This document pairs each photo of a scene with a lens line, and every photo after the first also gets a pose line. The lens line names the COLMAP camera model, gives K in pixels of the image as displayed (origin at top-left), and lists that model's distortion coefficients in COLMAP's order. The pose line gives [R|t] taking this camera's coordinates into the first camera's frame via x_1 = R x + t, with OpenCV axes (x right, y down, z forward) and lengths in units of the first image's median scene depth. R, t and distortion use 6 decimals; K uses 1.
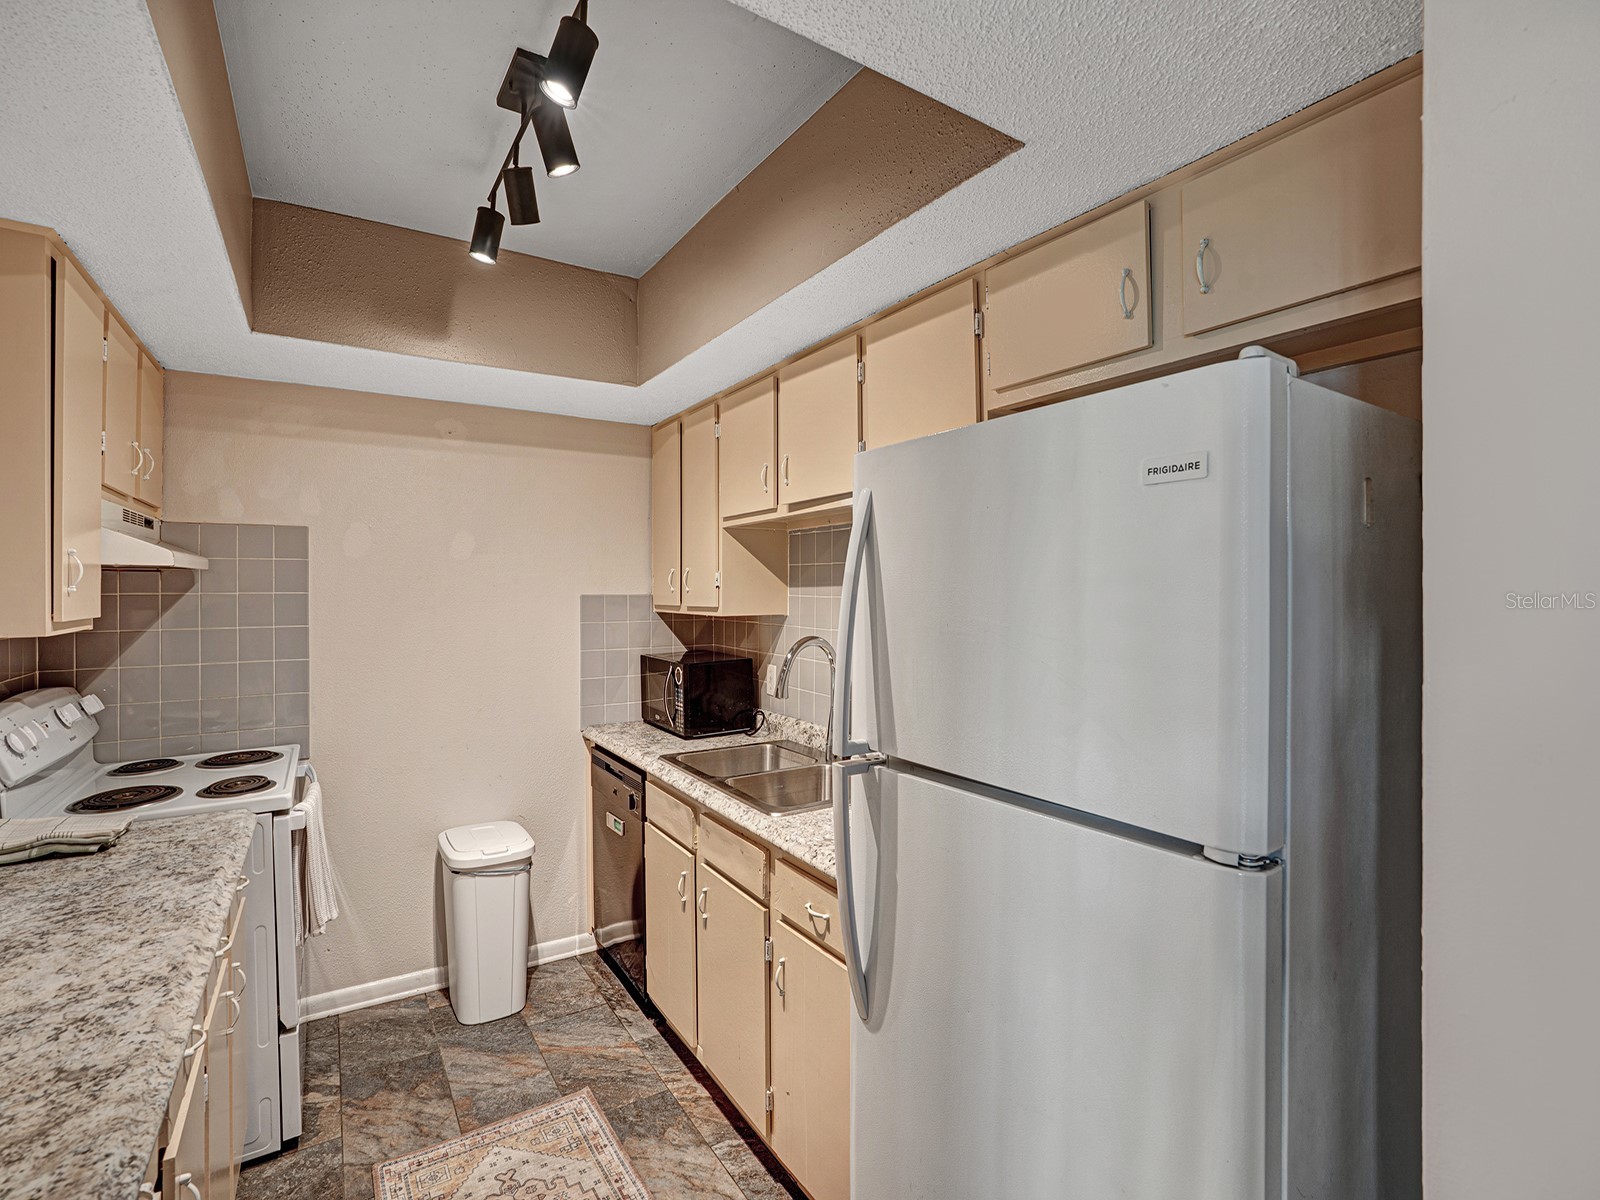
lens RADIAL K [[753.7, 0, 820.3], [0, 753.7, 587.6], [0, 0, 1]] dist [-0.067428, 0.023509]
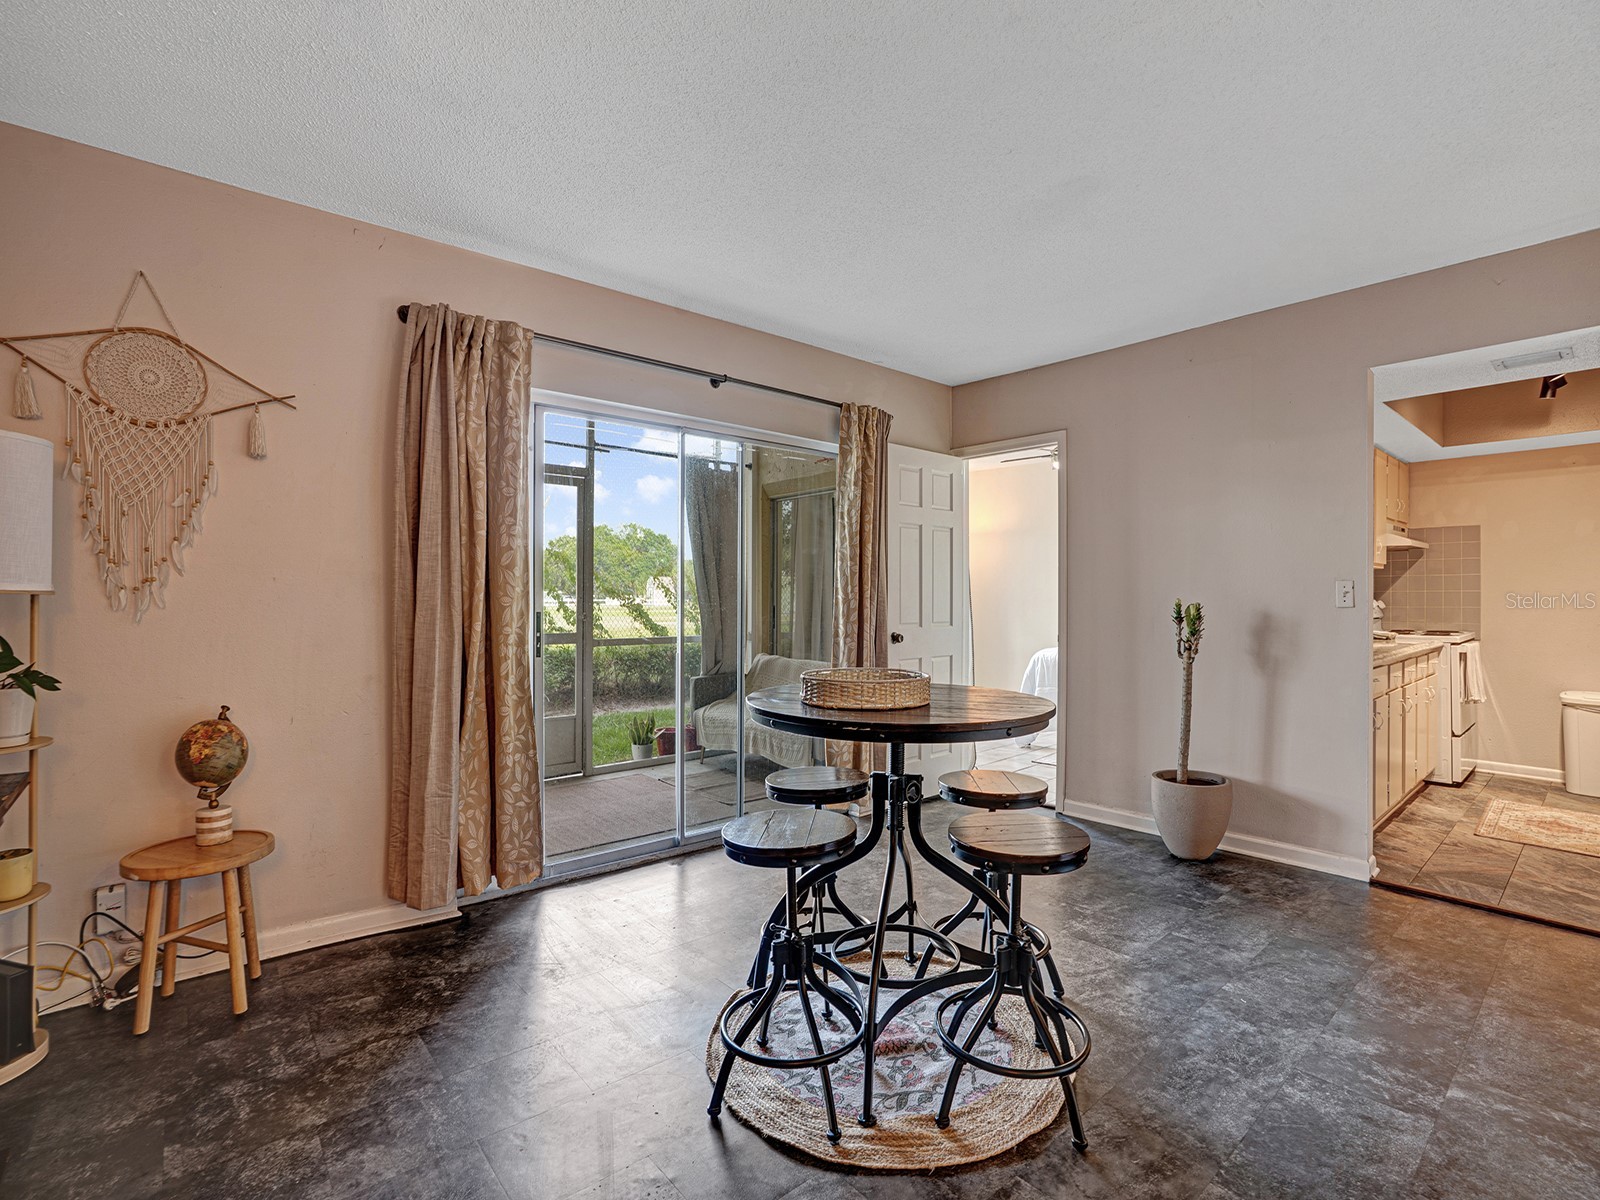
lens RADIAL K [[757.4, 0, 804.5], [0, 757.4, 602.8], [0, 0, 1]] dist [-0.052840, 0.022496]
pose [[0.136570, 0.010327, -0.990577, 1.223446], [0.000545, 0.999945, 0.010500, 0.124617], [0.990630, -0.001974, 0.136557, -1.298306]]
